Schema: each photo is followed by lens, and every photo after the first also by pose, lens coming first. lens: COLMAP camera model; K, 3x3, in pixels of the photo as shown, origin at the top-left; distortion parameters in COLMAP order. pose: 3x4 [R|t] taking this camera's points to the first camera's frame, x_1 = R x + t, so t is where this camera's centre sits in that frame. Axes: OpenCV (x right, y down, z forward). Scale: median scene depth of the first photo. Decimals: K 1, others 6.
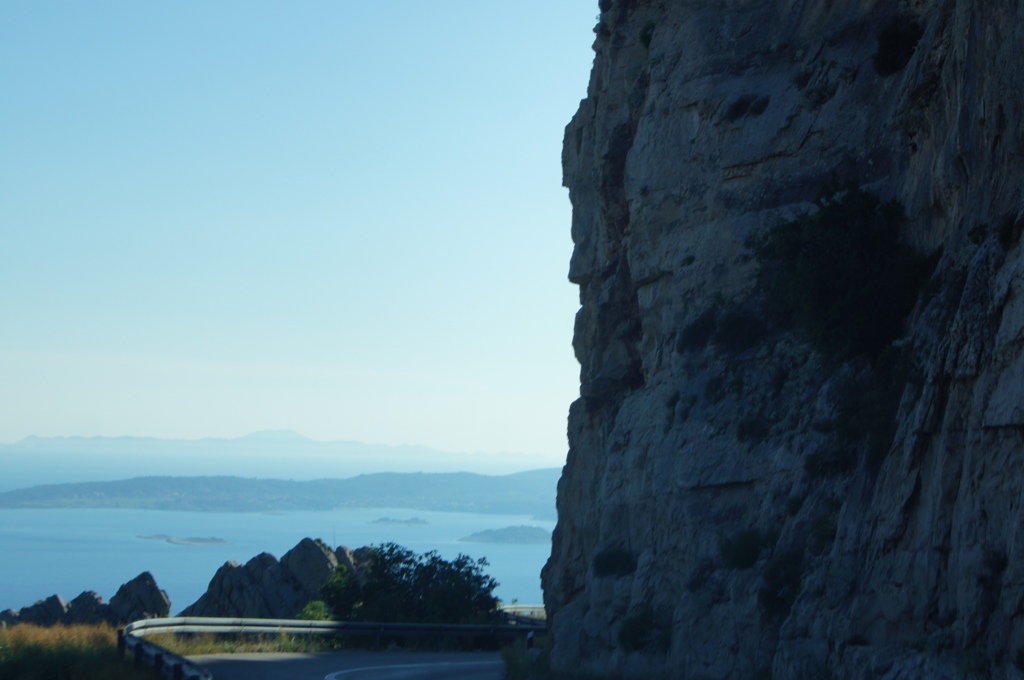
lens RADIAL K [[2256.3, 0, 513.6], [0, 2256.3, 340.6], [0, 0, 1]] dist [-0.012010, 0.000000]
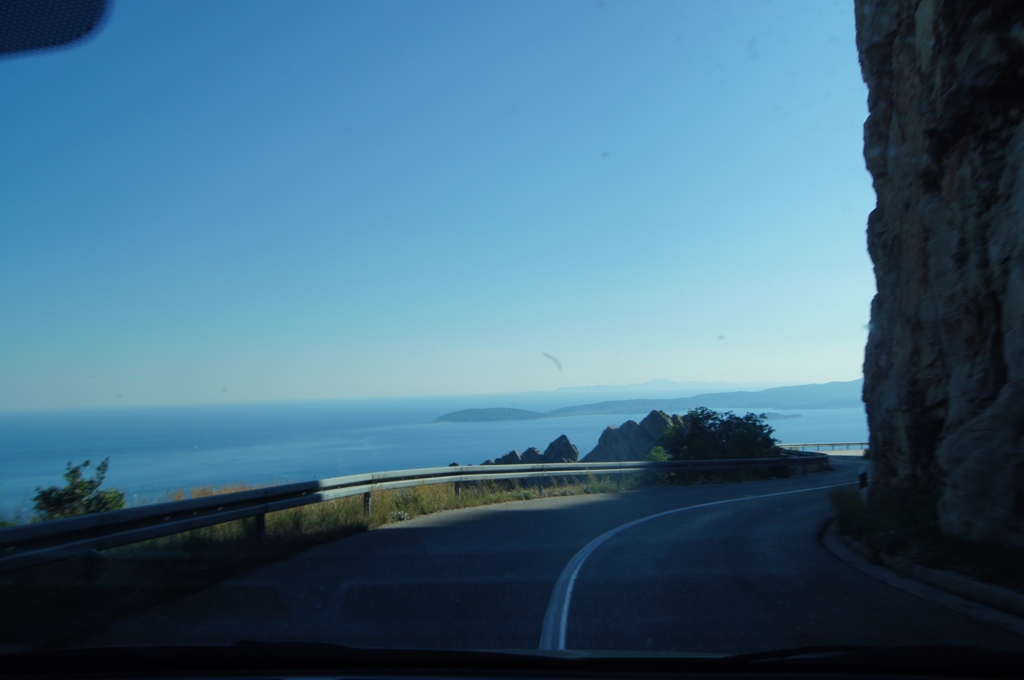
lens RADIAL K [[929.9, 0, 507.7], [0, 929.9, 338.0], [0, 0, 1]] dist [-0.060169, 0.000000]
pose [[0.962485, -0.075293, -0.260680, -0.012679], [0.073704, 0.997154, -0.015883, 0.041409], [0.261134, -0.003926, 0.965294, 0.338658]]
